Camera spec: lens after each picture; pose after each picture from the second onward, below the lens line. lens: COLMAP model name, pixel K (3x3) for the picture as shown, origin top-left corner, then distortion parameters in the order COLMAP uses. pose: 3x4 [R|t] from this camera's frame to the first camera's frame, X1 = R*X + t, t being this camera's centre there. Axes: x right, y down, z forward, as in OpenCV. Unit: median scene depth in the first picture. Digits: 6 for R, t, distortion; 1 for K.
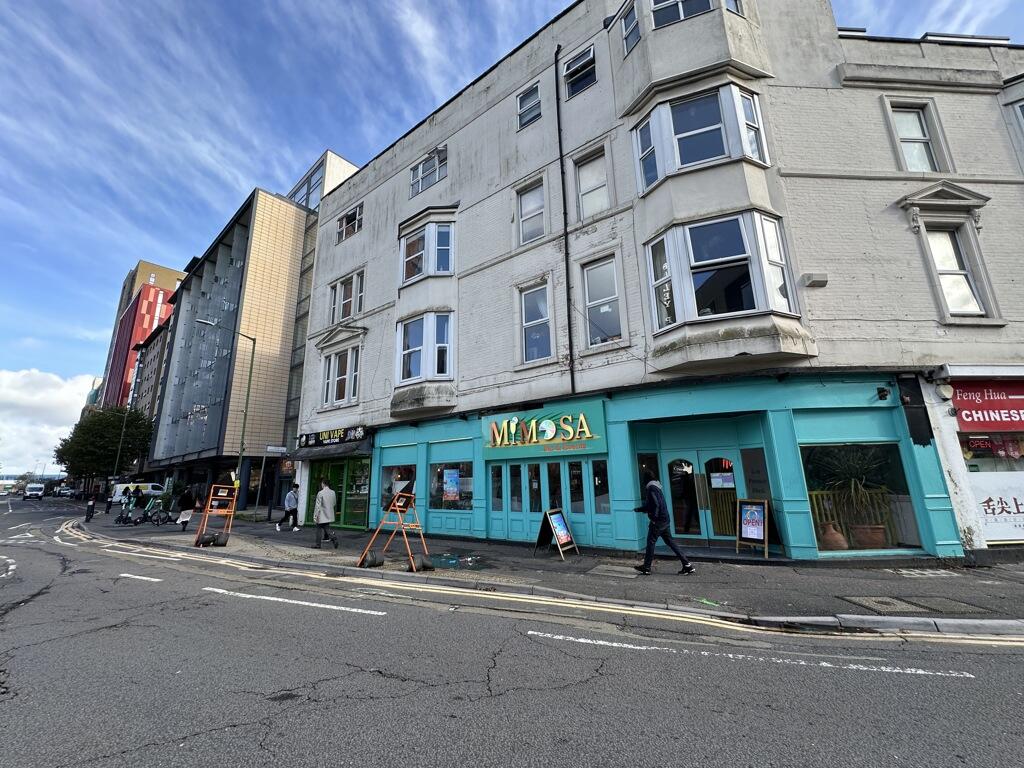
lens RADIAL K [[408.1, 0, 513.4], [0, 408.1, 383.0], [0, 0, 1]] dist [-0.002642, 0.000634]
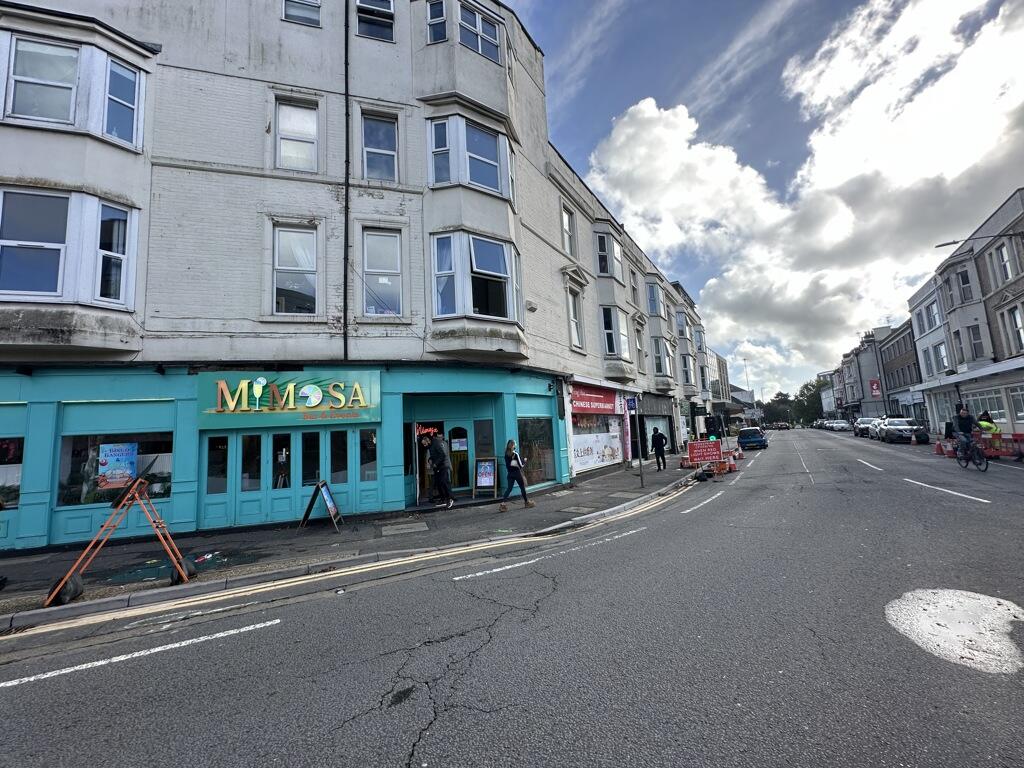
lens RADIAL K [[408.1, 0, 510.3], [0, 408.1, 382.5], [0, 0, 1]] dist [-0.002642, 0.000634]
pose [[0.608666, 0.088273, 0.788501, -0.386146], [-0.143127, 0.989704, -0.000313, 0.025051], [-0.780411, -0.112665, 0.615033, 0.118976]]
